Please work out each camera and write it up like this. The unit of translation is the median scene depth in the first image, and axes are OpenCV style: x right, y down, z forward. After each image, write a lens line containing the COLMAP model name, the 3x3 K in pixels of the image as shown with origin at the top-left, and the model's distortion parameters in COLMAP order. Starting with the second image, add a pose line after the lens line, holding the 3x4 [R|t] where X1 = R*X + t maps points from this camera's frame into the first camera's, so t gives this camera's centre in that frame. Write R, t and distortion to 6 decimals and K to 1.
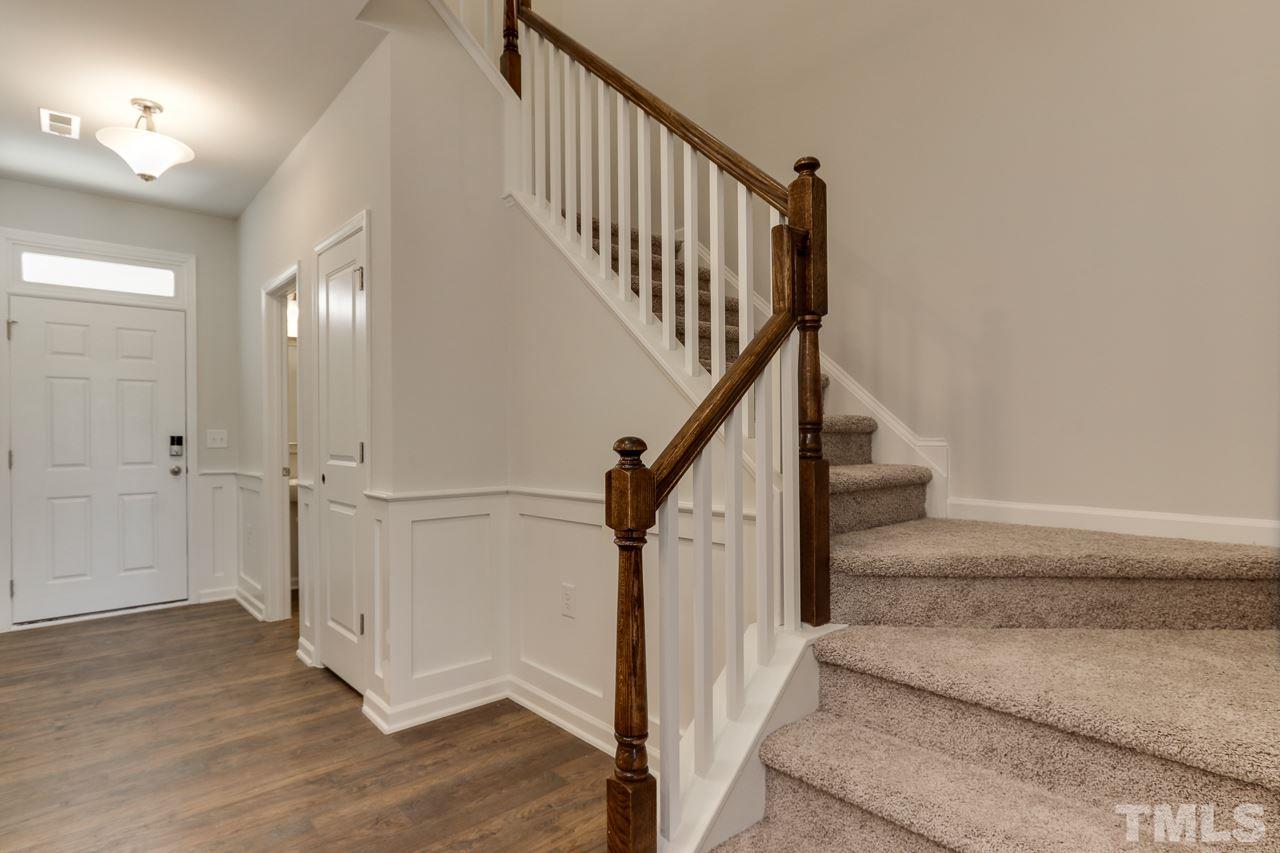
lens RADIAL K [[641.8, 0, 630.8], [0, 641.8, 435.6], [0, 0, 1]] dist [-0.013734, -0.001453]
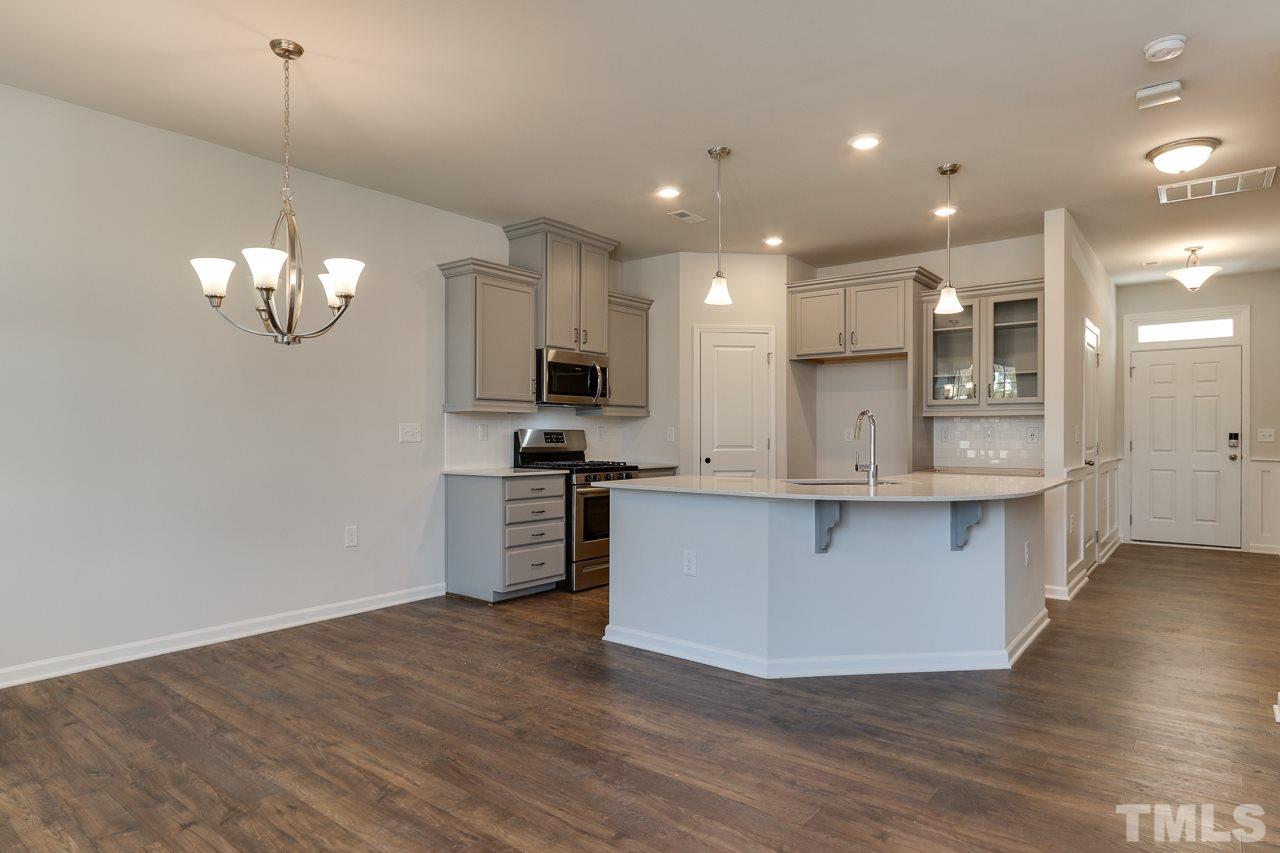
lens RADIAL K [[733.0, 0, 625.4], [0, 733.0, 433.2], [0, 0, 1]] dist [-0.001678, 0.000650]
pose [[0.164536, 0.008319, -0.986336, 0.720704], [0.000132, 0.999964, 0.008455, -0.013757], [0.986371, -0.001521, 0.164529, -0.654289]]
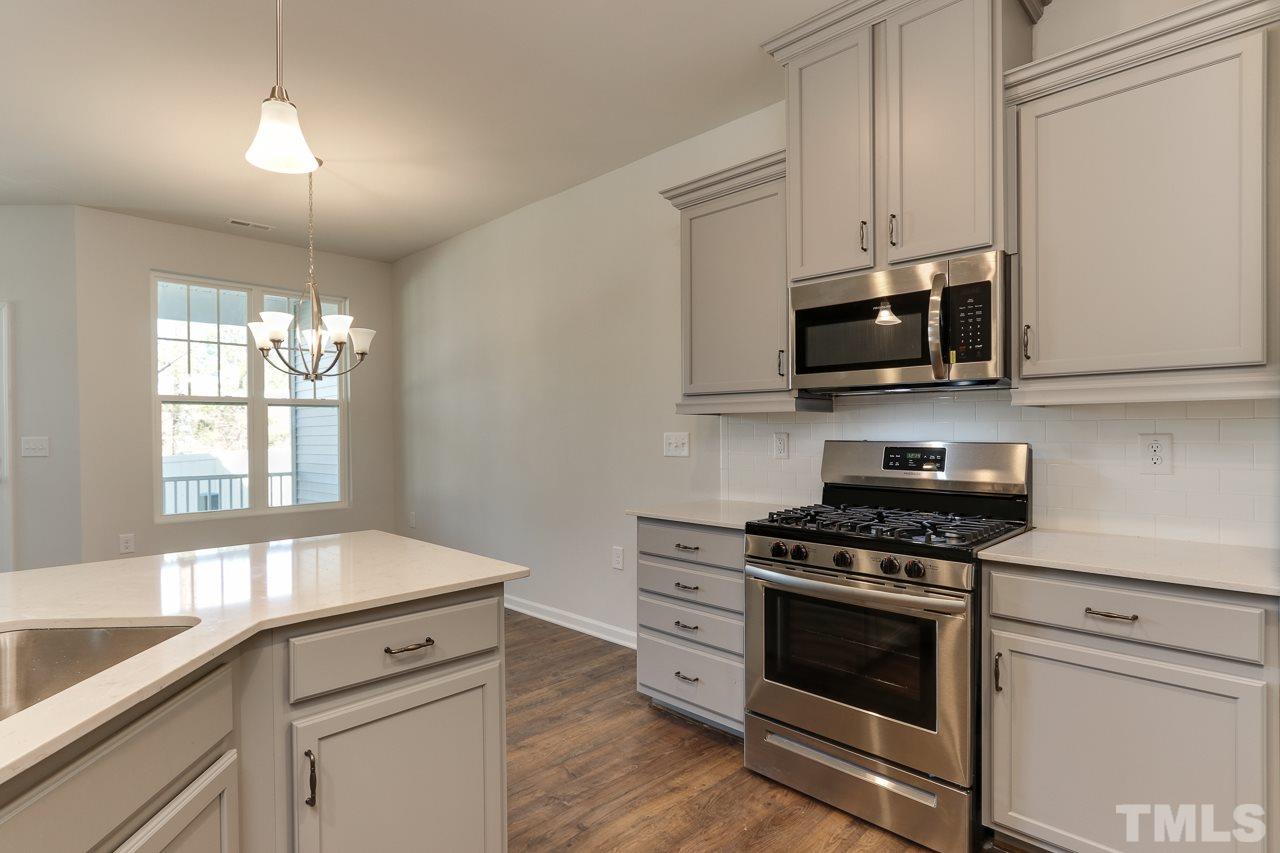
lens RADIAL K [[641.8, 0, 630.8], [0, 641.8, 435.6], [0, 0, 1]] dist [-0.013734, -0.001453]
pose [[-0.997754, 0.015489, -0.065164, -0.394669], [0.015226, 0.999874, 0.004530, -0.020821], [0.065226, 0.003528, -0.997864, 0.001457]]
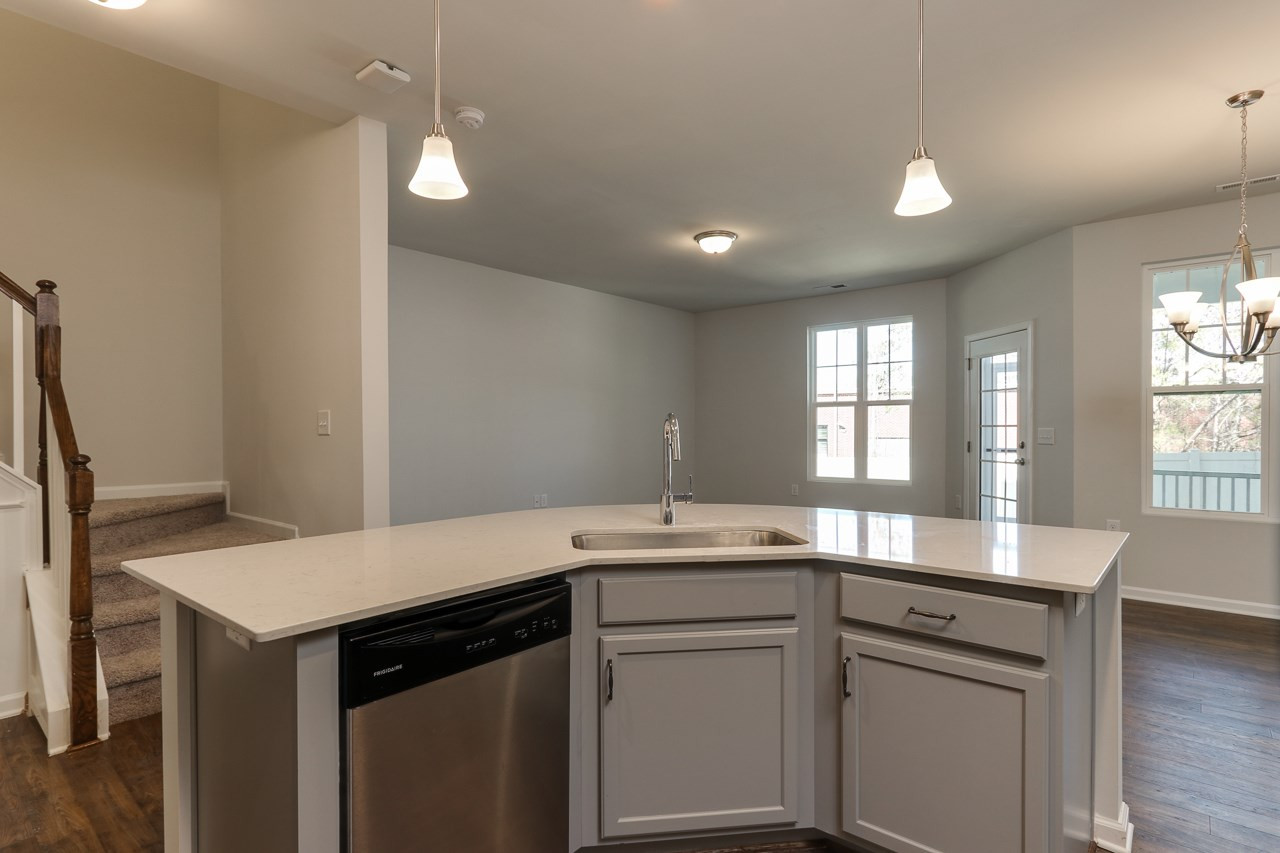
lens RADIAL K [[652.1, 0, 625.0], [0, 652.1, 434.0], [0, 0, 1]] dist [-0.004732, 0.000150]
pose [[-0.128941, 0.000183, 0.991652, -0.648558], [0.000498, 1.000000, -0.000119, -0.018054], [-0.991652, 0.000479, -0.128941, -0.104894]]
